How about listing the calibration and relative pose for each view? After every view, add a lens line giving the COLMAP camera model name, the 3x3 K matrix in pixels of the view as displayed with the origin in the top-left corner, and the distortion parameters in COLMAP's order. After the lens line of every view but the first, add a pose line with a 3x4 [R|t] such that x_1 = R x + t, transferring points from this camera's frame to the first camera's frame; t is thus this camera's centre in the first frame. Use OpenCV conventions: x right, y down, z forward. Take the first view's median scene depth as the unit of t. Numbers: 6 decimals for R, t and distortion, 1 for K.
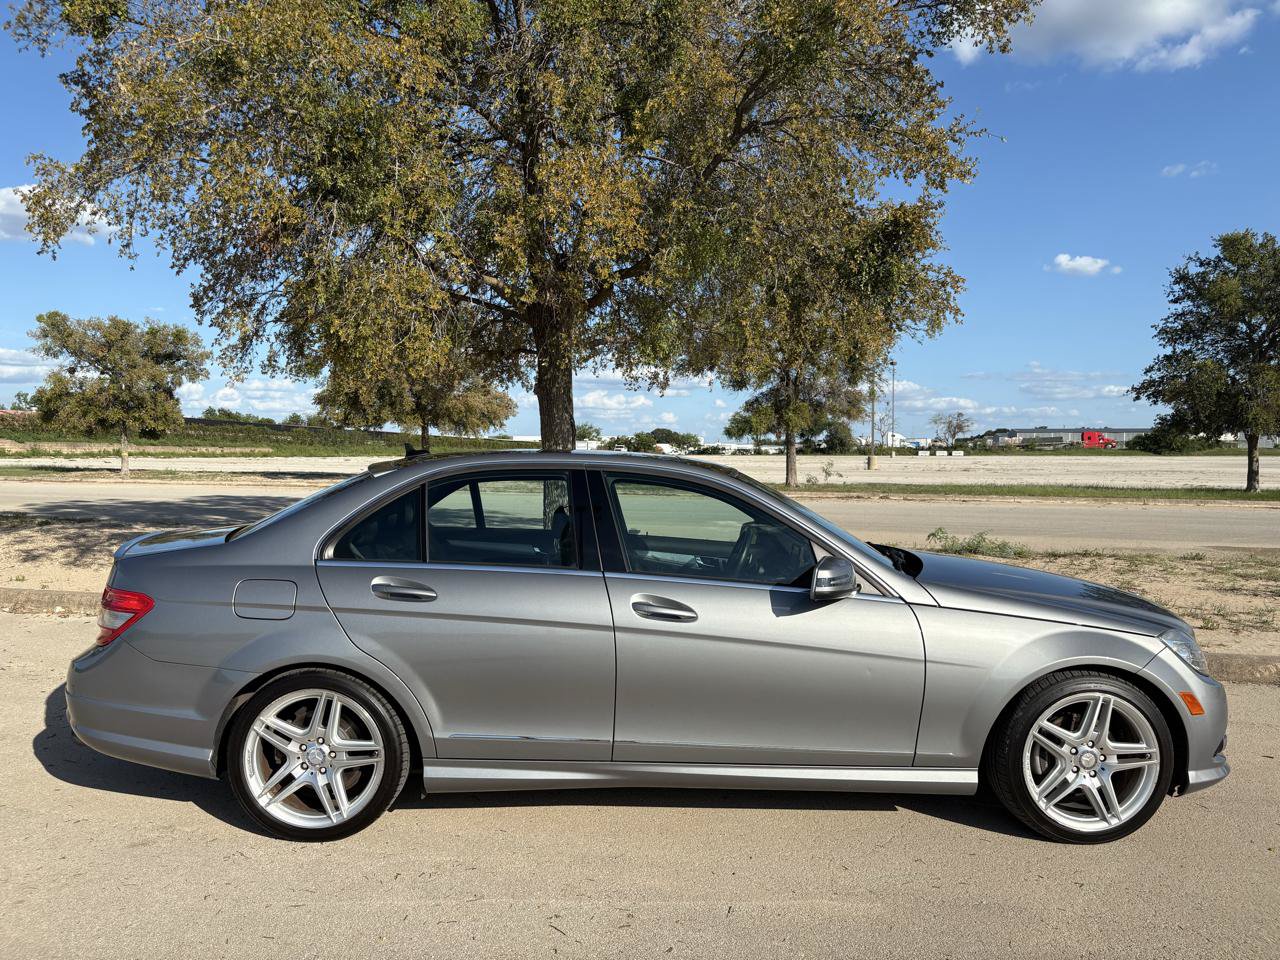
lens RADIAL K [[954.8, 0, 637.2], [0, 954.8, 483.2], [0, 0, 1]] dist [0.065599, -0.098991]
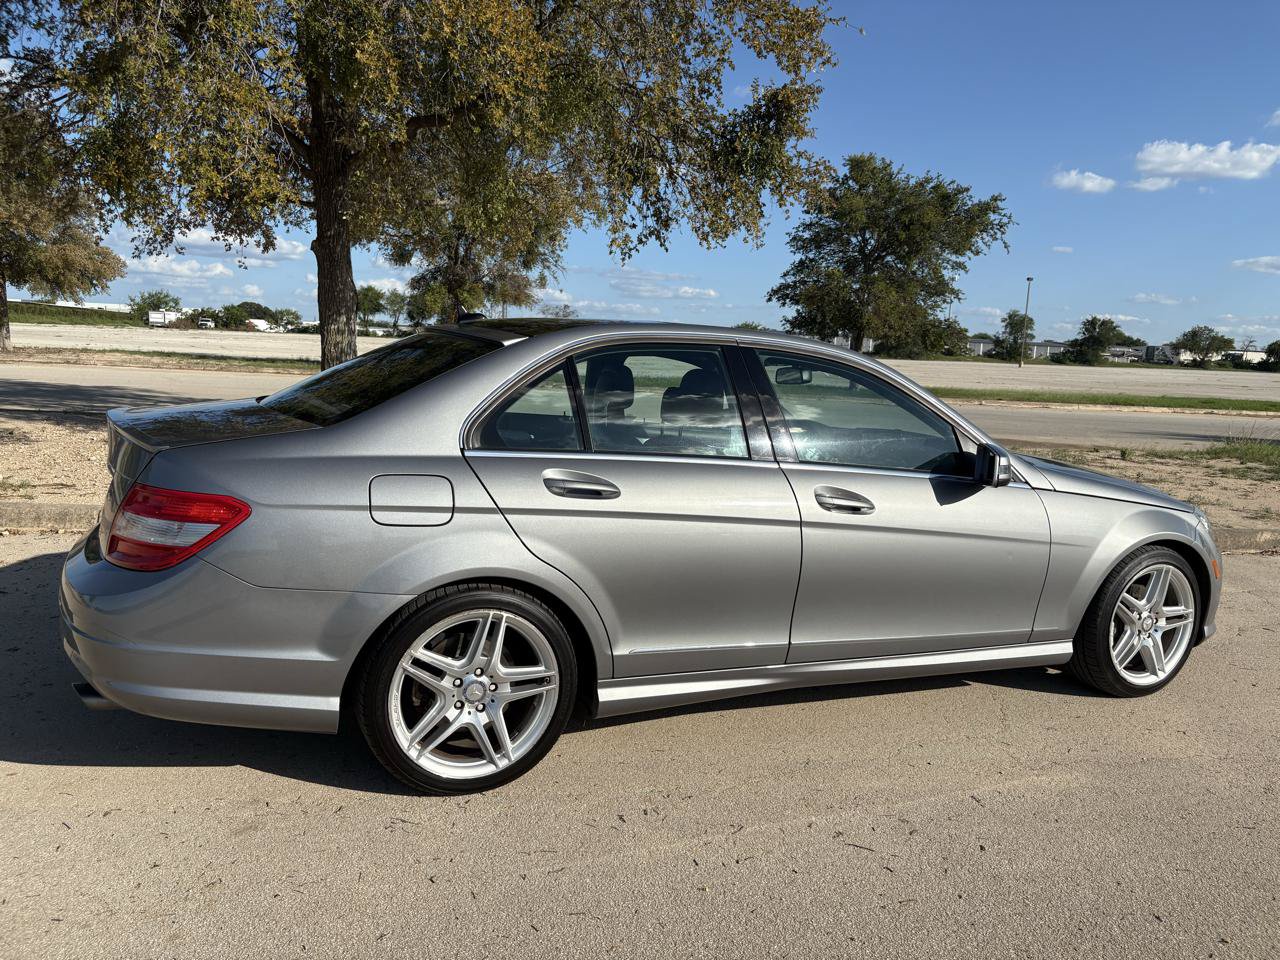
lens RADIAL K [[963.6, 0, 643.1], [0, 963.6, 485.0], [0, 0, 1]] dist [0.039412, -0.051765]
pose [[0.917313, -0.018752, 0.397726, -0.377998], [-0.028668, 0.993187, 0.112947, 0.011862], [-0.397134, -0.115010, 0.910526, 0.164642]]
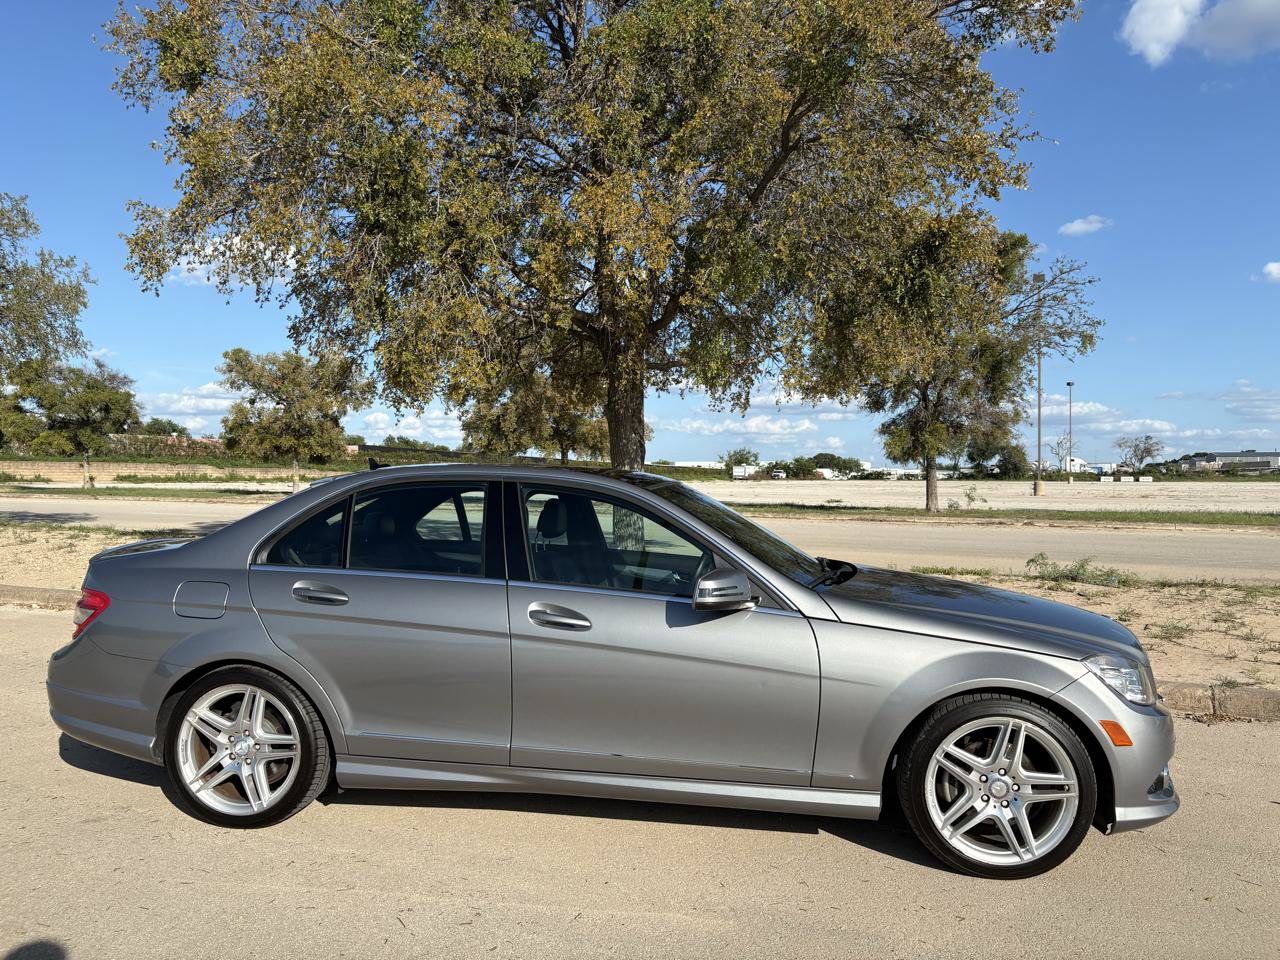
lens RADIAL K [[958.5, 0, 642.6], [0, 958.5, 485.1], [0, 0, 1]] dist [0.047098, -0.061873]
pose [[0.986935, 0.001889, -0.161108, 0.201430], [-0.005865, 0.999690, -0.024207, 0.010845], [0.161012, 0.024836, 0.986640, 0.003460]]
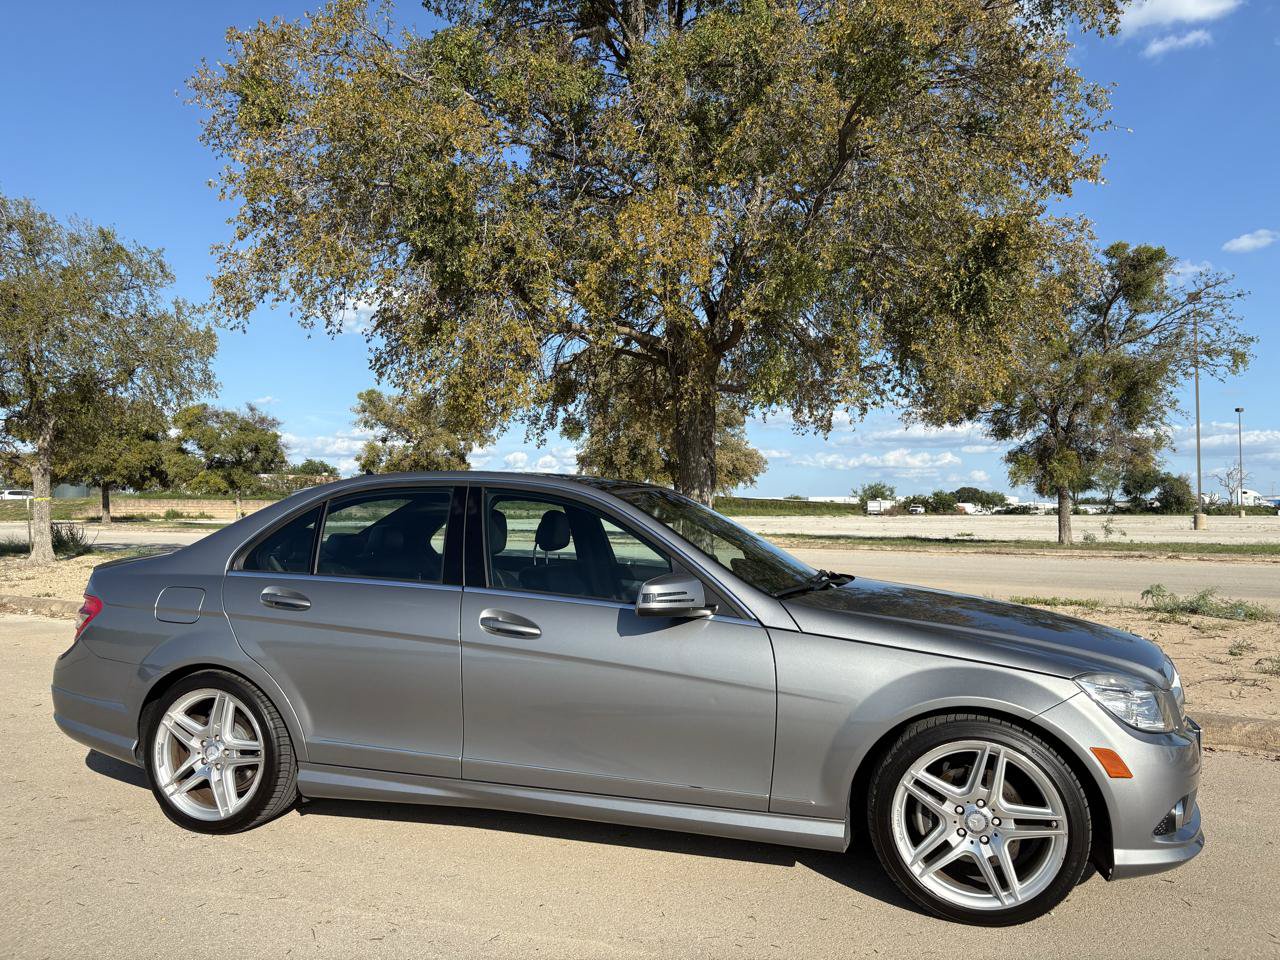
lens RADIAL K [[959.2, 0, 637.1], [0, 959.2, 483.1], [0, 0, 1]] dist [0.048143, -0.060307]
pose [[0.953755, -0.013228, -0.300295, 0.323900], [-0.006042, 0.997986, -0.063153, 0.034772], [0.300525, 0.062047, 0.951754, 0.068110]]
